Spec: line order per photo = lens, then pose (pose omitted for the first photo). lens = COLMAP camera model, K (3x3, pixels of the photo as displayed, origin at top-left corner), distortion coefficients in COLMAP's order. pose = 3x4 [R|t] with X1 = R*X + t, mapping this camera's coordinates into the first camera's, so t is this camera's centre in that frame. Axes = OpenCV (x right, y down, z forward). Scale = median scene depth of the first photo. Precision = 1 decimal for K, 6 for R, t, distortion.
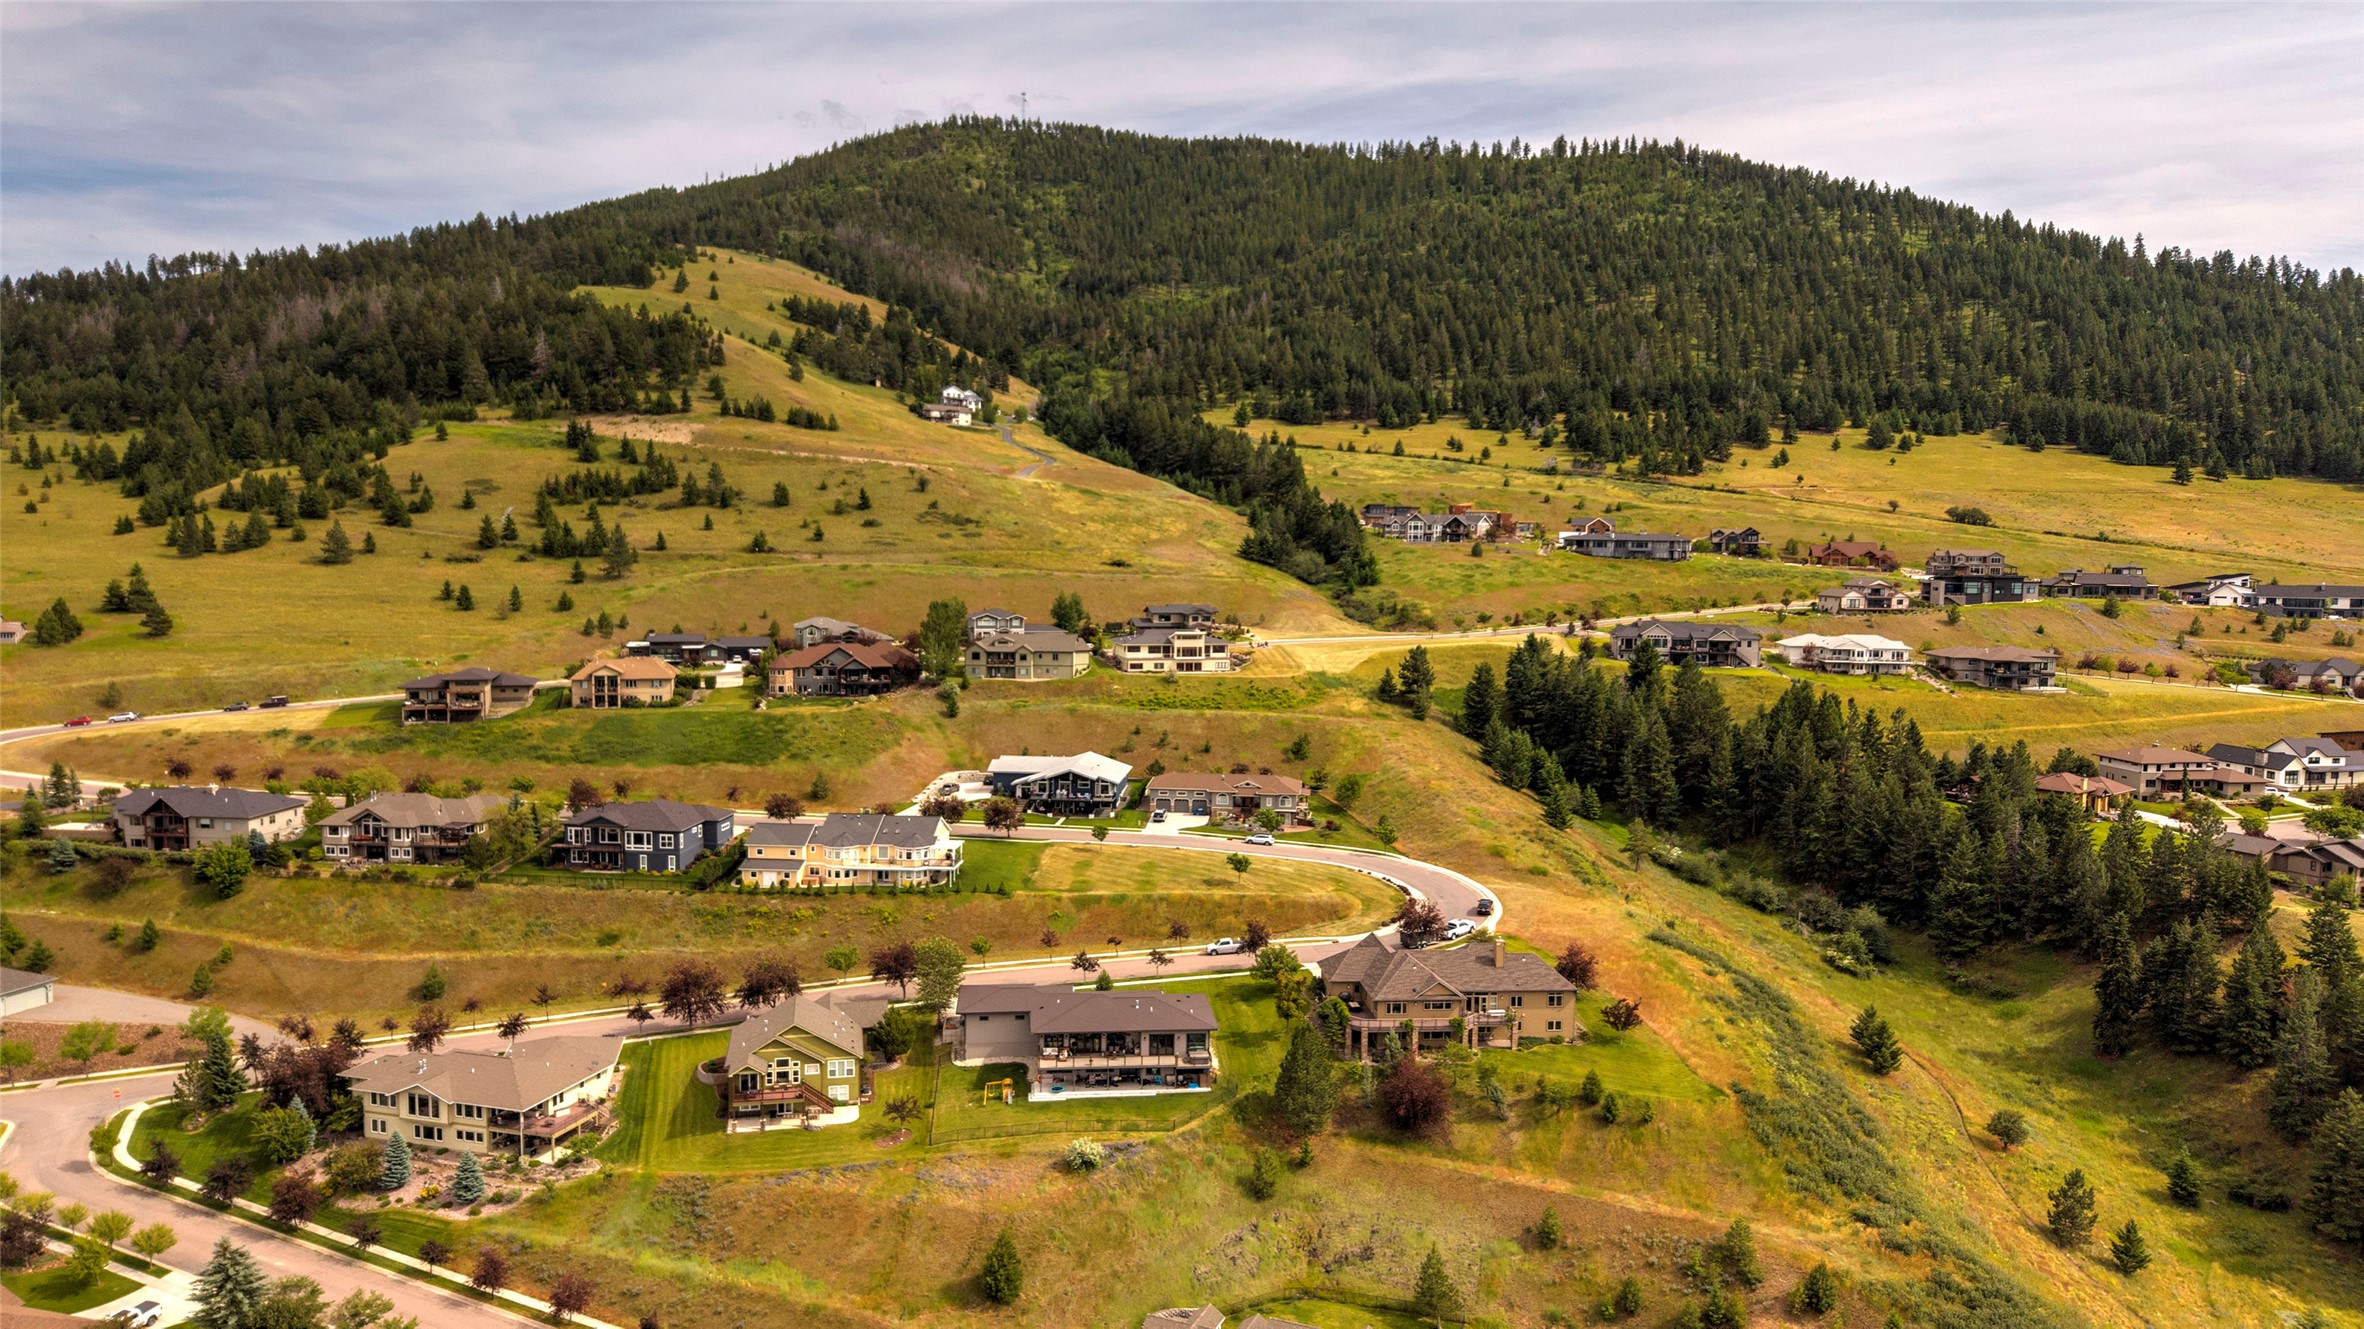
lens RADIAL K [[1567.2, 0, 1182.0], [0, 1567.2, 664.5], [0, 0, 1]] dist [0.054207, -0.069593]
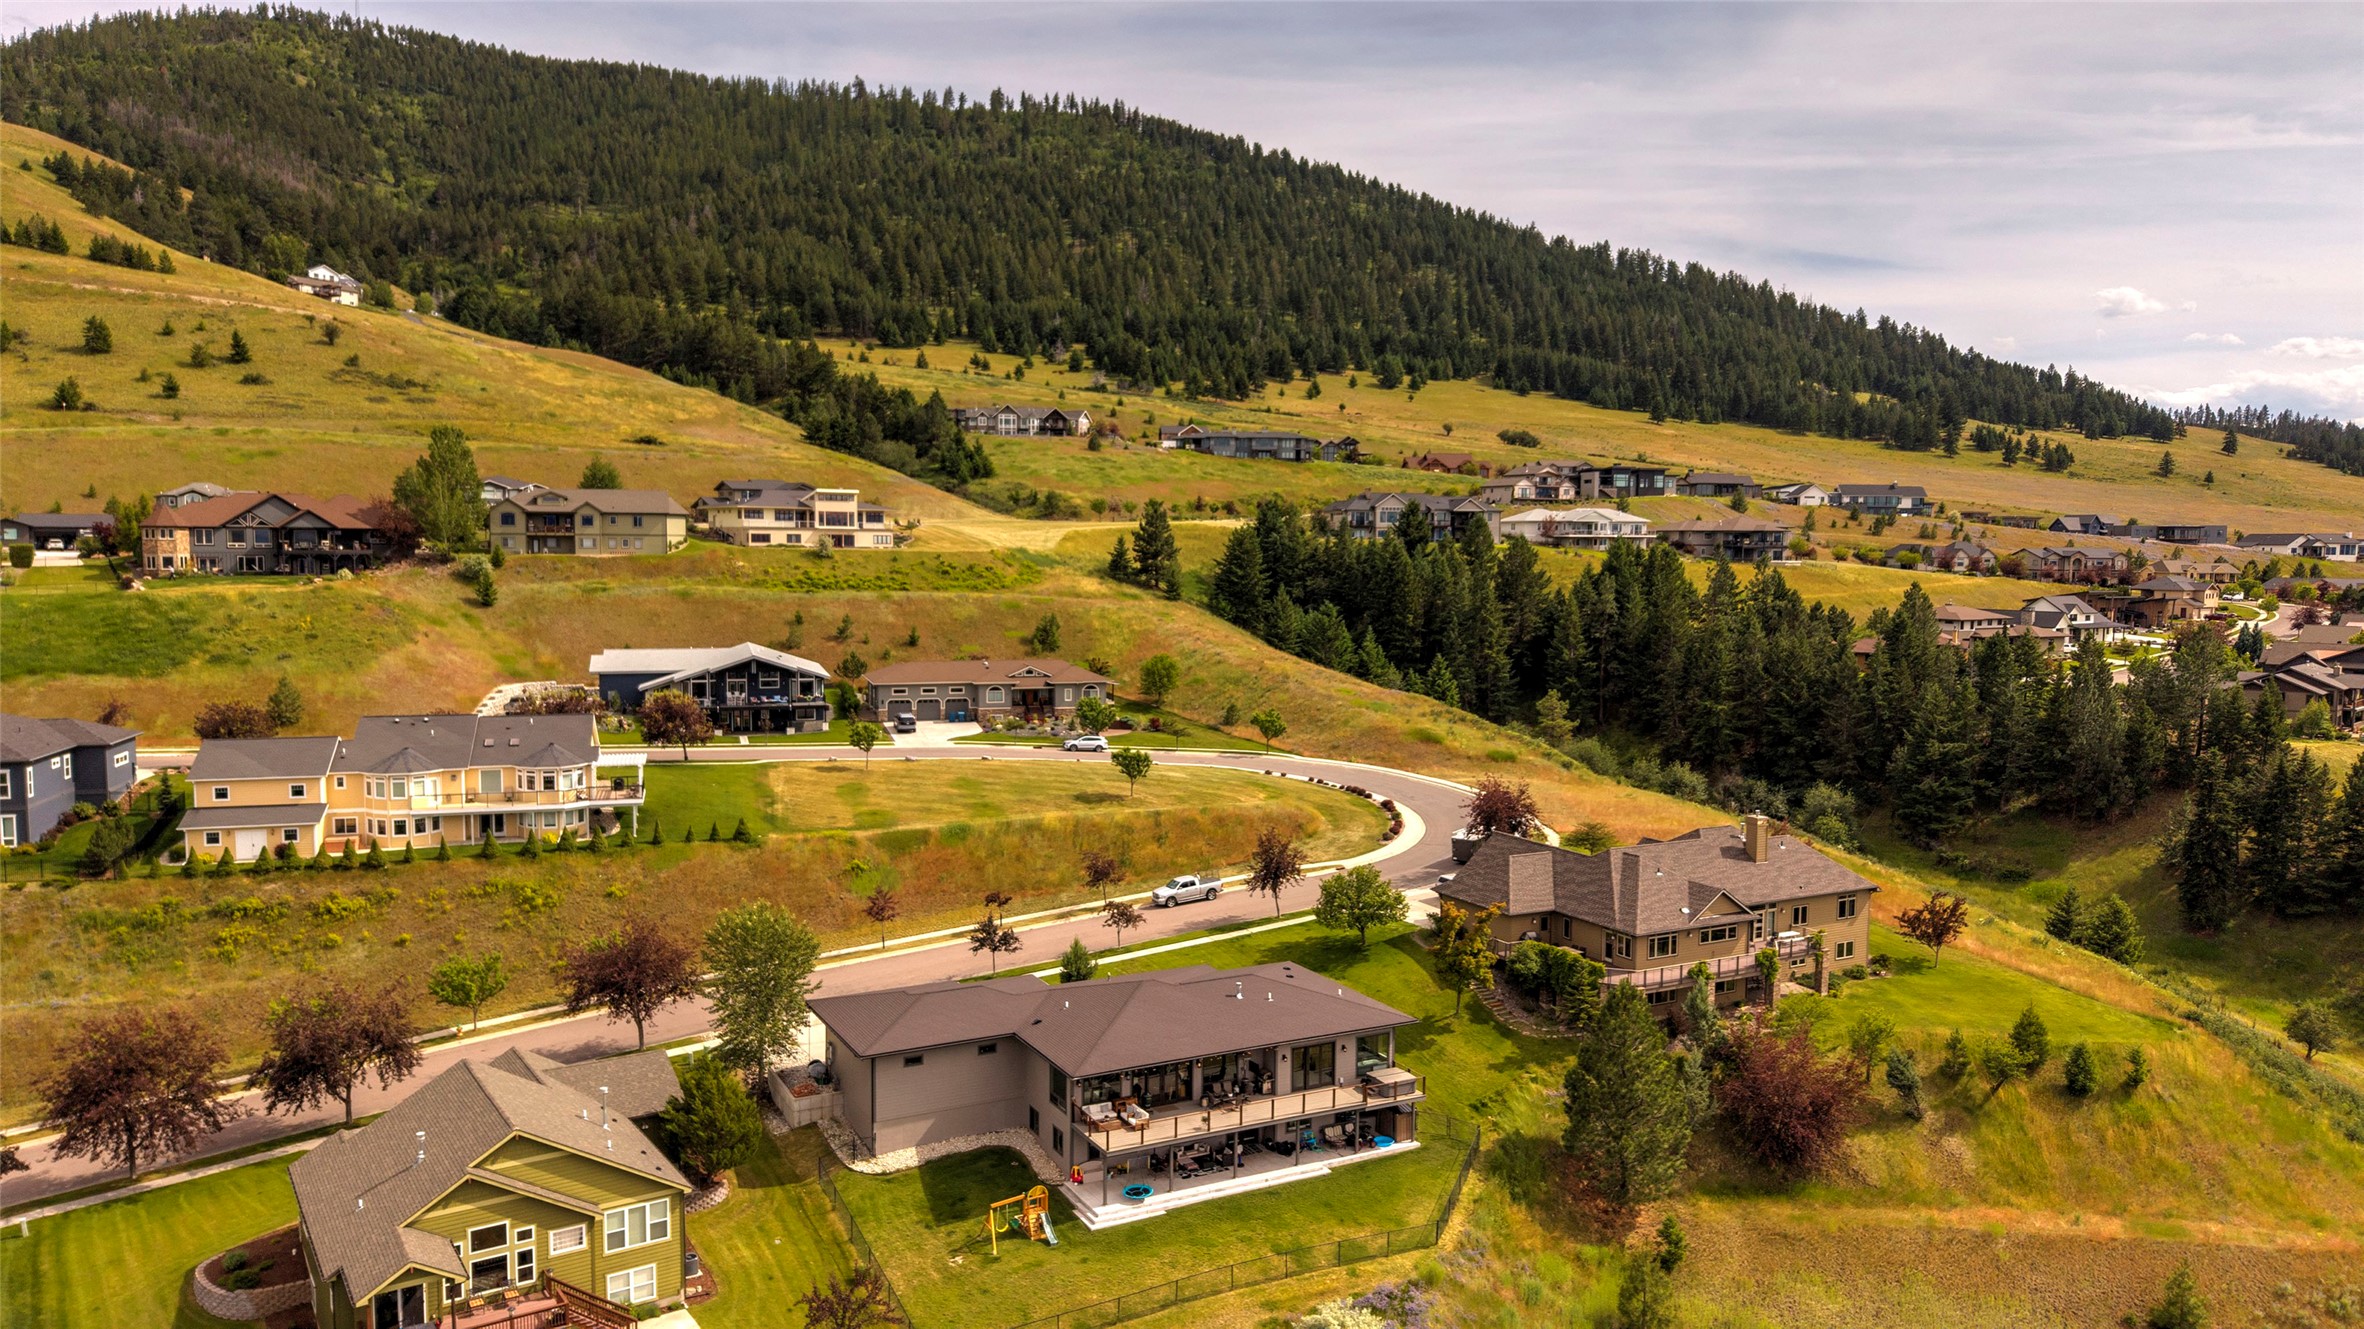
lens RADIAL K [[1587.2, 0, 1182.0], [0, 1587.2, 664.5], [0, 0, 1]] dist [0.004404, -0.005400]
pose [[0.926859, -0.034269, 0.373842, -0.112777], [0.035420, 0.999365, 0.003793, 0.056640], [-0.373735, 0.009726, 0.927485, 0.276152]]
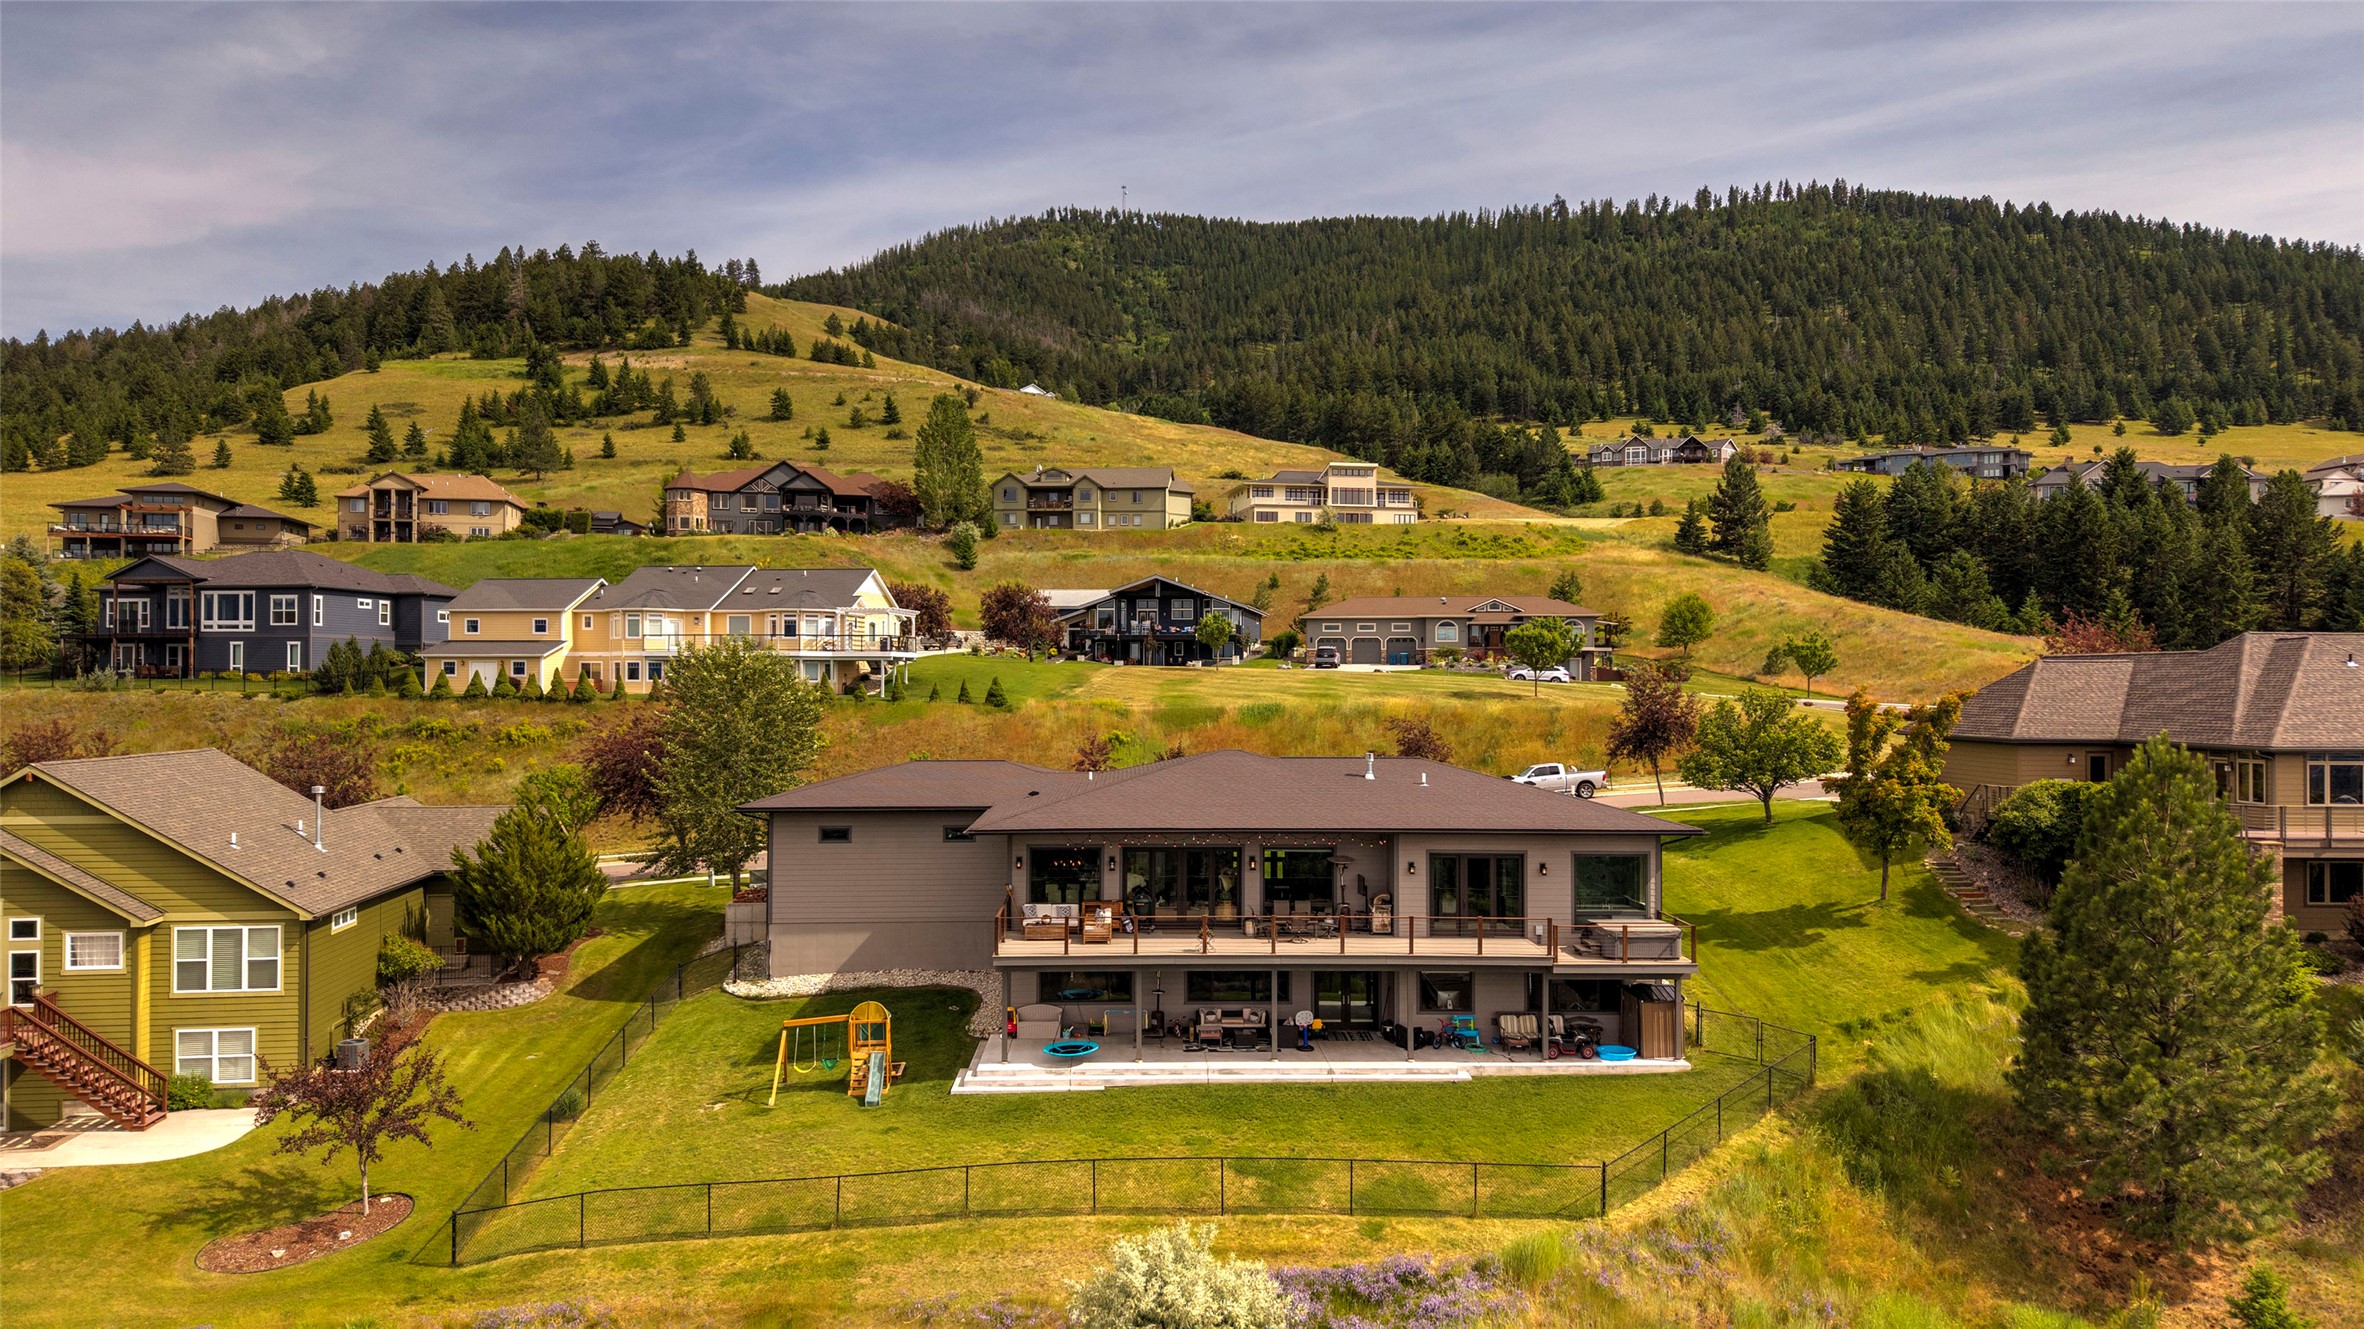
lens RADIAL K [[1570.2, 0, 1182.0], [0, 1570.2, 664.5], [0, 0, 1]] dist [0.057954, -0.072027]
pose [[0.997813, -0.009228, -0.065449, -0.021698], [0.002976, 0.995474, -0.094990, 0.112764], [0.066029, 0.094588, 0.993324, 0.362036]]
